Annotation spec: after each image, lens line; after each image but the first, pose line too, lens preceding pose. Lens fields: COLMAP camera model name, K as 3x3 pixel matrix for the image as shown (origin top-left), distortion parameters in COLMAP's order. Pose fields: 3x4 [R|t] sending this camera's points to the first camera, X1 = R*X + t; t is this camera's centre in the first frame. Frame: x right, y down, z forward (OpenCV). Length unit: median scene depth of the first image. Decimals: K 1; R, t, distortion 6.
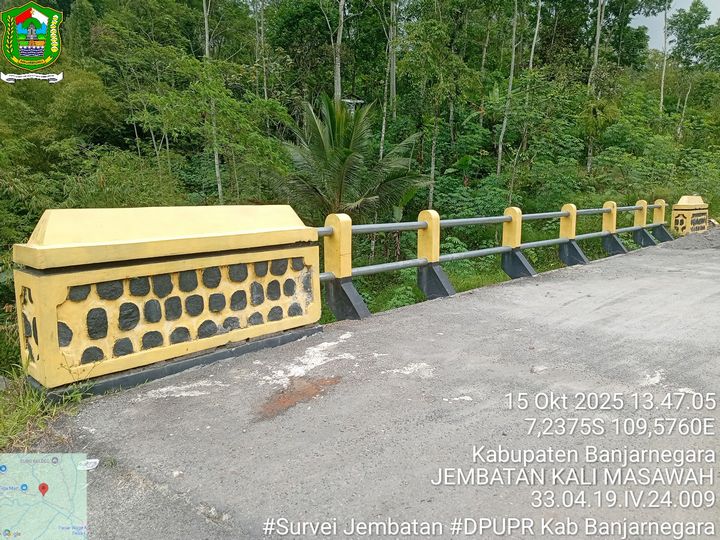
lens RADIAL K [[555.5, 0, 363.1], [0, 555.5, 257.2], [0, 0, 1]] dist [0.010864, -0.007106]
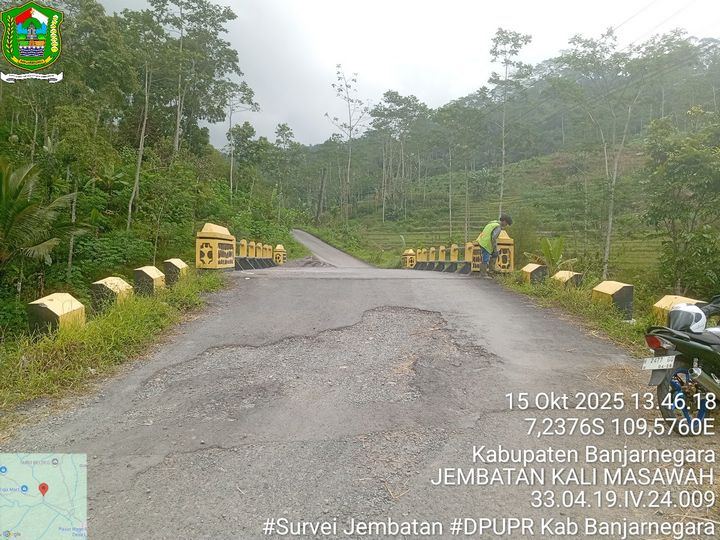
lens RADIAL K [[555.5, 0, 363.1], [0, 555.5, 257.2], [0, 0, 1]] dist [0.010864, -0.007106]
pose [[0.705456, 0.020310, 0.708463, -0.582901], [0.063600, 0.993743, -0.091819, 0.130003], [-0.705895, 0.109832, 0.699750, -0.546804]]
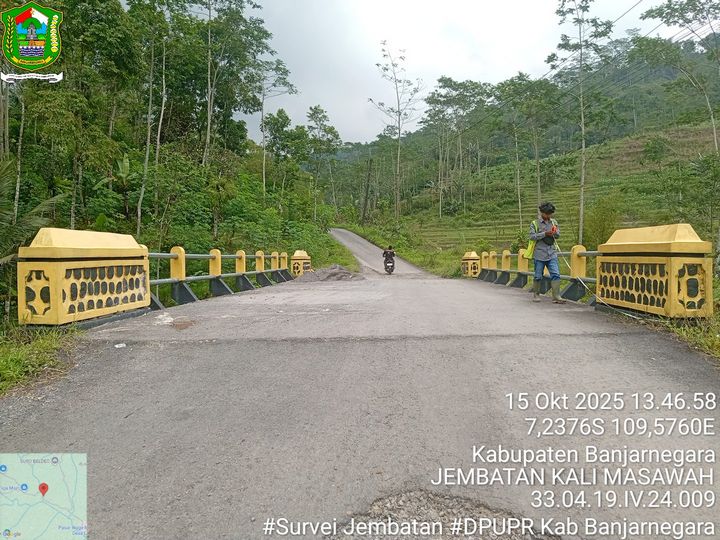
lens RADIAL K [[555.5, 0, 363.1], [0, 555.5, 257.2], [0, 0, 1]] dist [0.010864, -0.007106]
pose [[0.776708, -0.002283, 0.629857, -0.210773], [0.079314, 0.992388, -0.094209, 0.060145], [-0.624848, 0.123129, 0.770976, -0.232554]]
